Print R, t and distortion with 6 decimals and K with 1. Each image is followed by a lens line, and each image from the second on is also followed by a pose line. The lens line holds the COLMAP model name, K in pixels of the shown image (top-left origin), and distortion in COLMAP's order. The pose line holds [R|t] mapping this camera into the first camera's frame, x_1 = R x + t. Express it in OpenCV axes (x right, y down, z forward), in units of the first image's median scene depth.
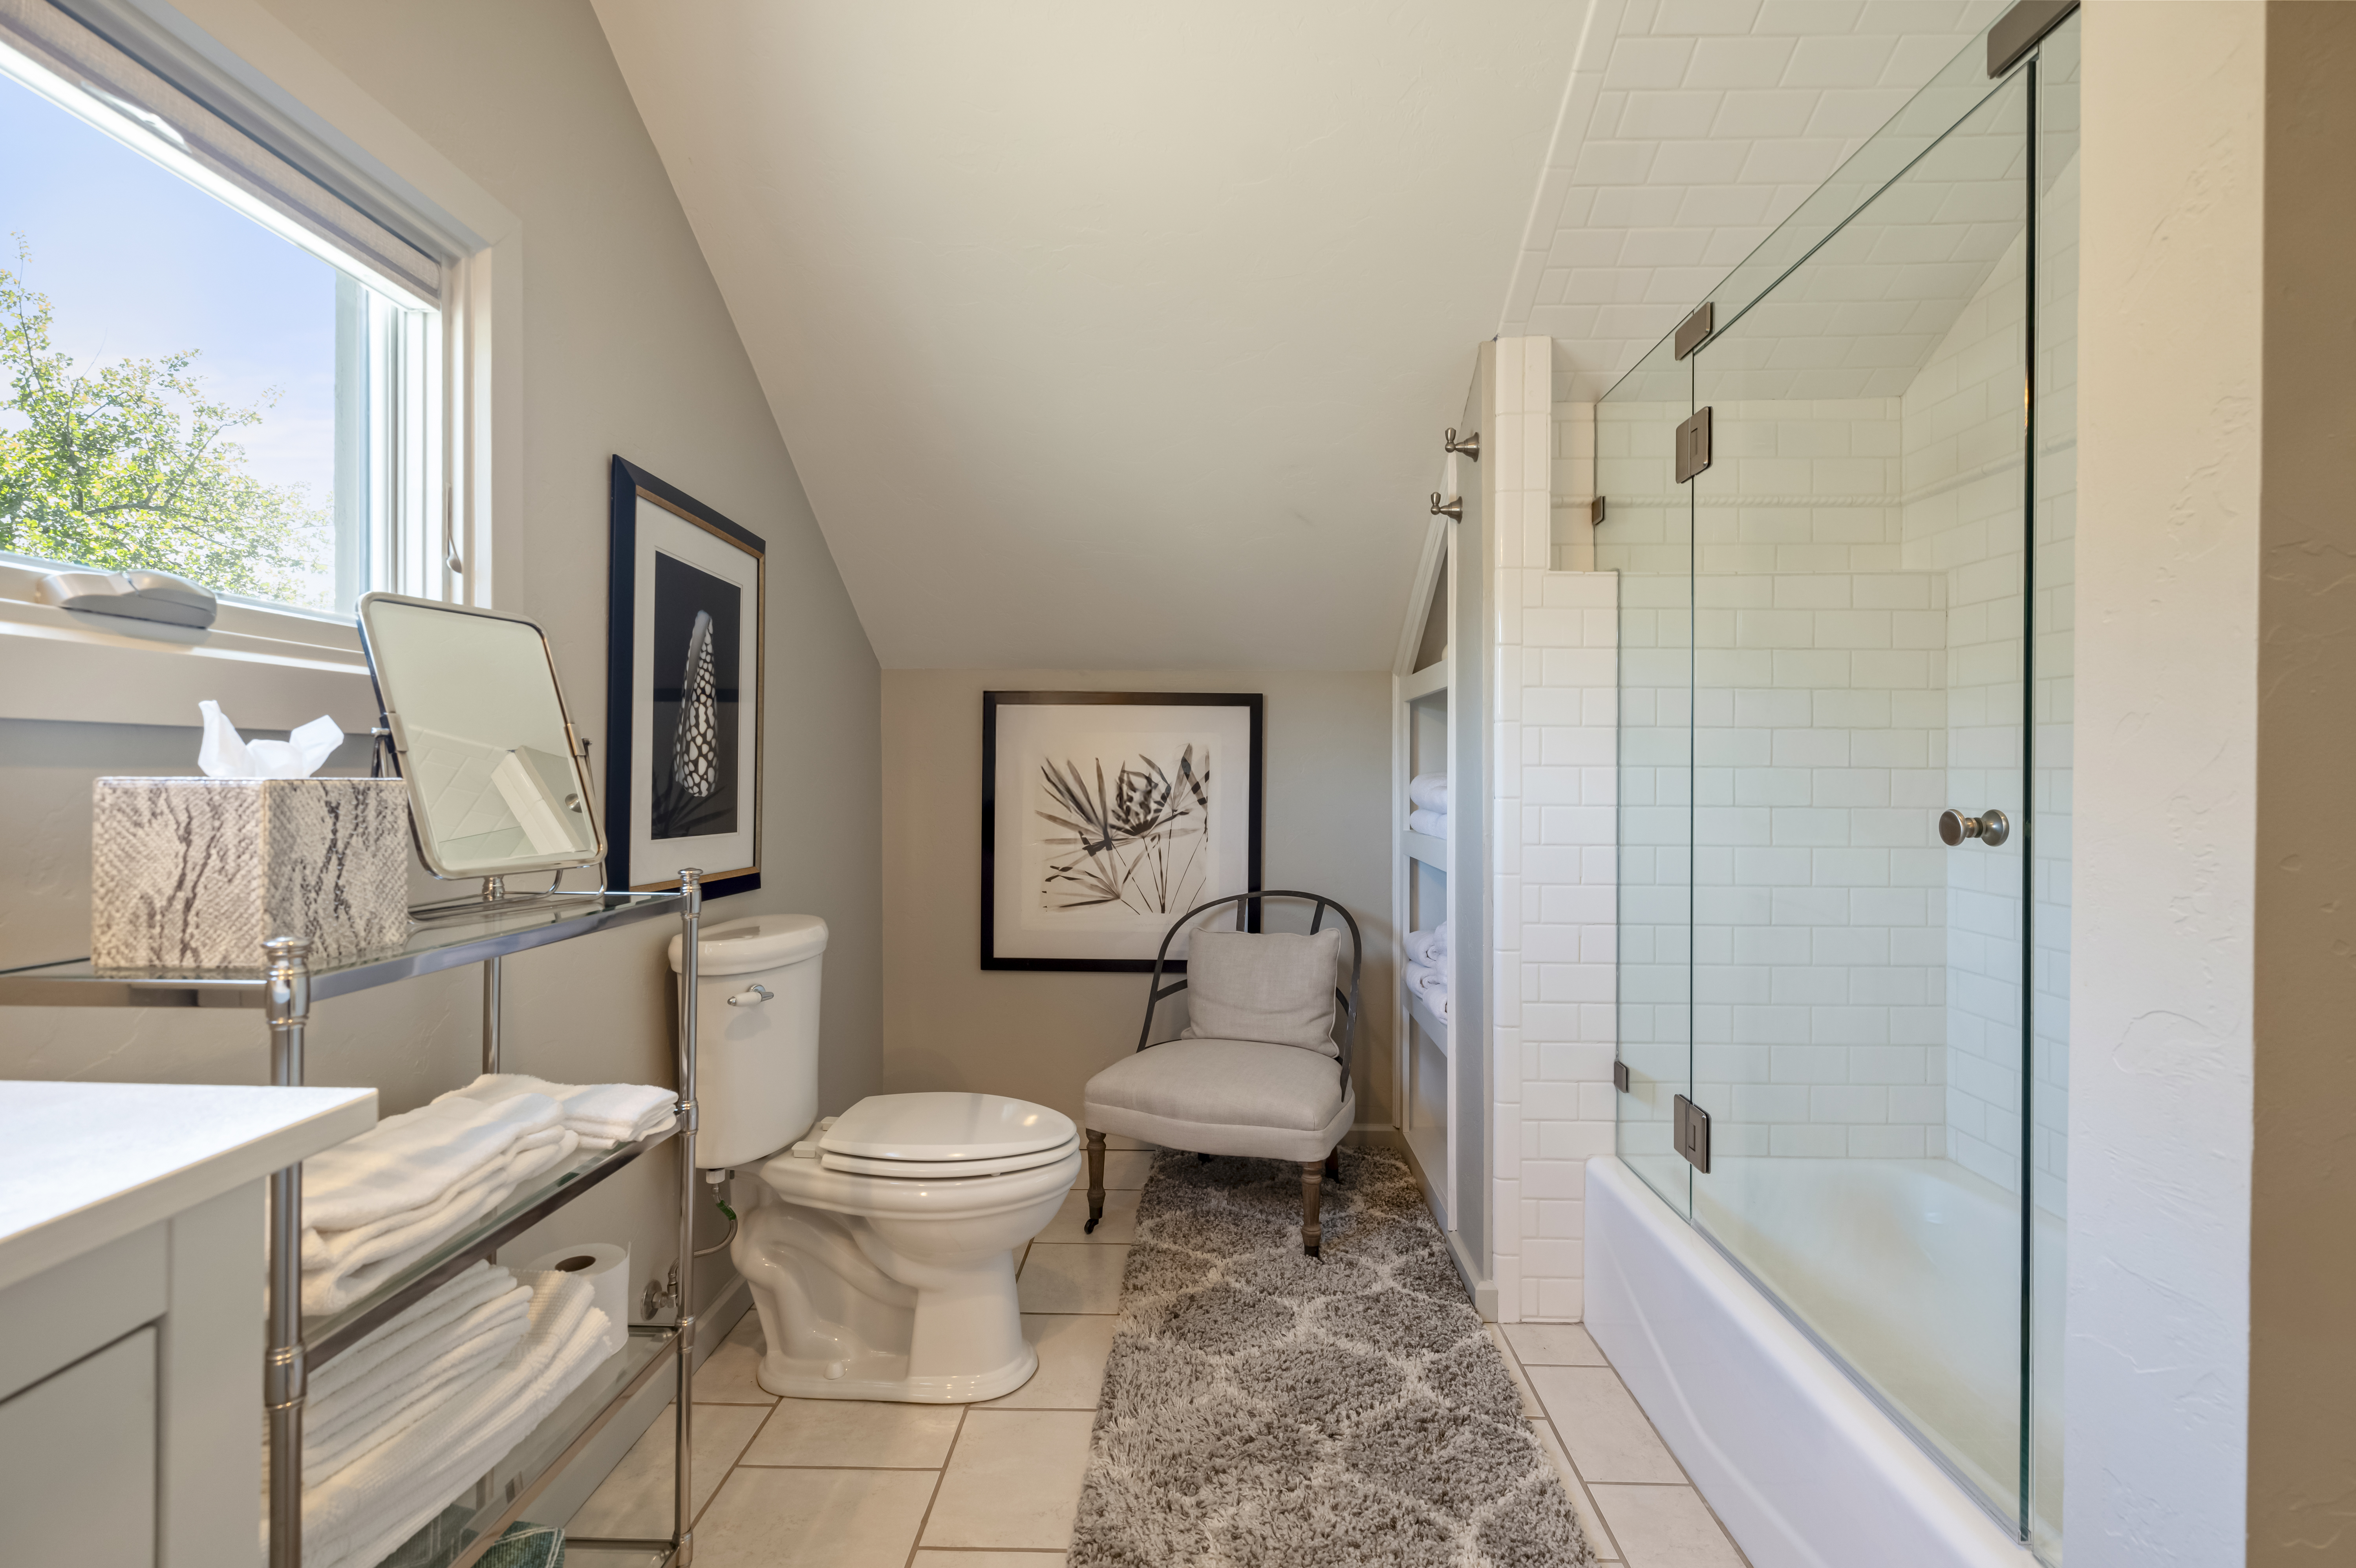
lens RADIAL K [[1089.5, 0, 1176.0], [0, 1089.5, 773.4], [0, 0, 1]] dist [0.011396, -0.000218]
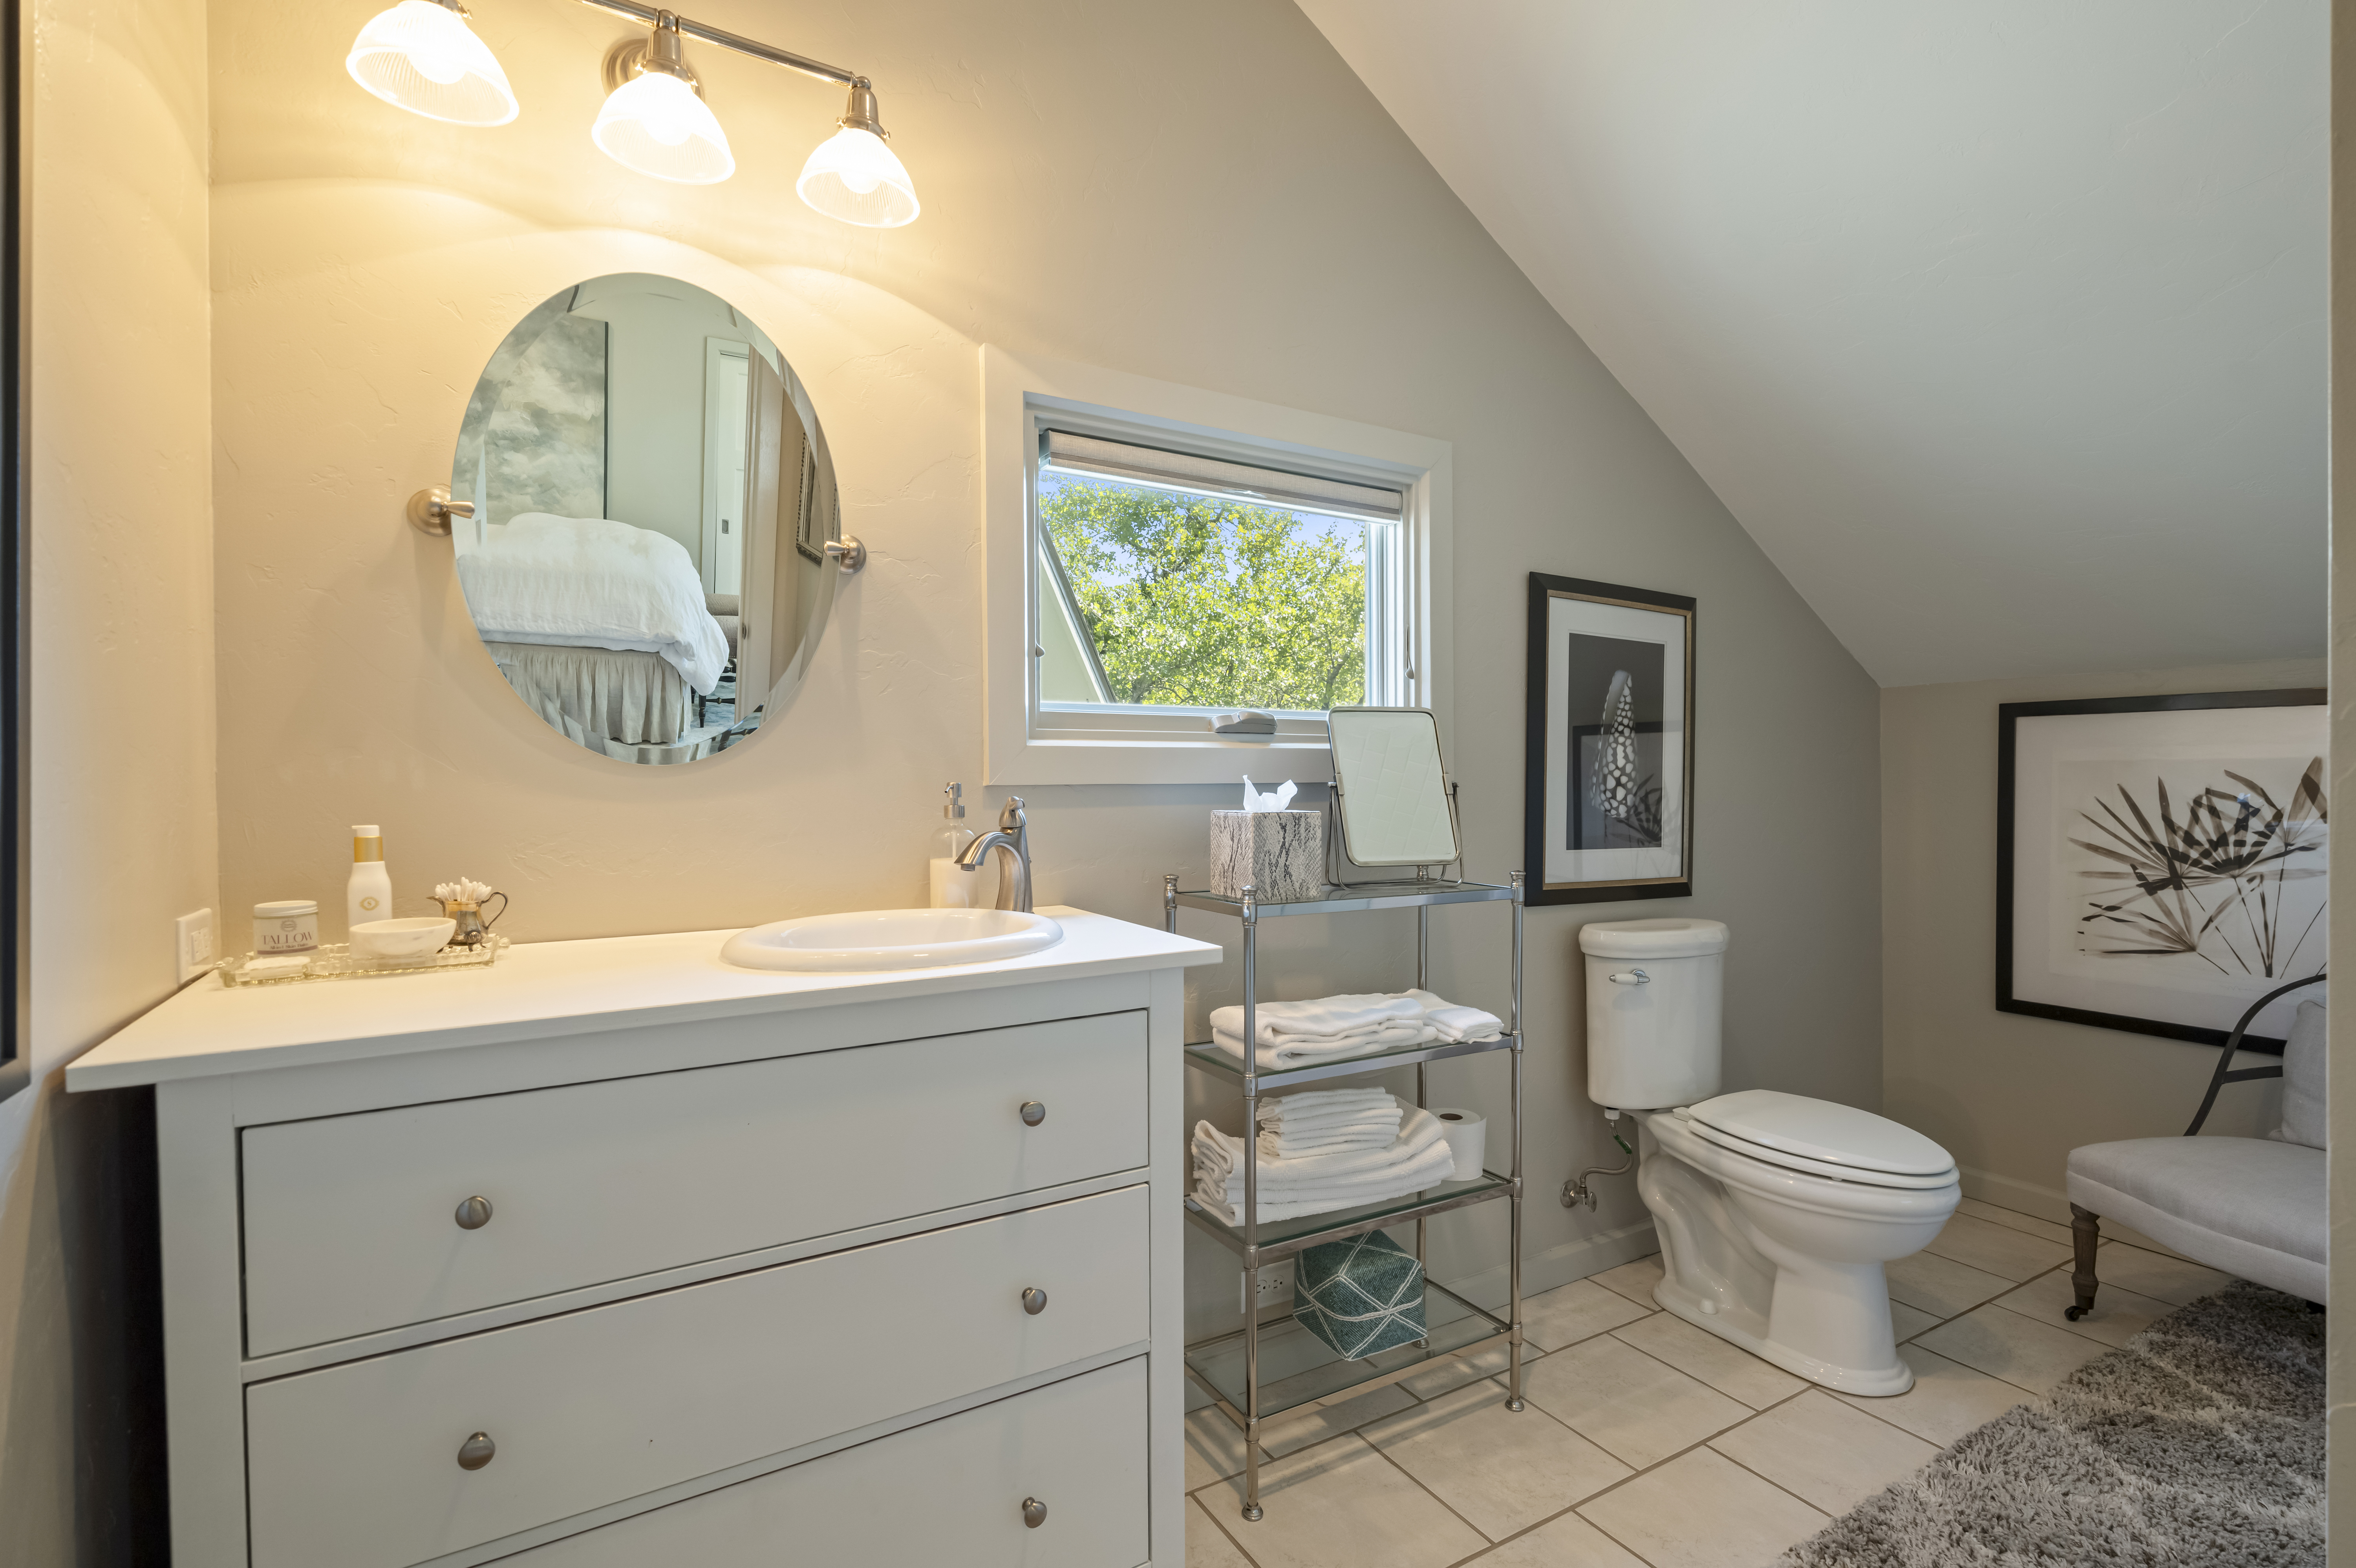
lens RADIAL K [[1089.5, 0, 1176.0], [0, 1089.5, 773.4], [0, 0, 1]] dist [0.011396, -0.000218]
pose [[0.532662, -0.013192, -0.846225, 0.363603], [0.007289, 0.999913, -0.010999, -0.019871], [0.846297, -0.000310, 0.532712, -0.106443]]
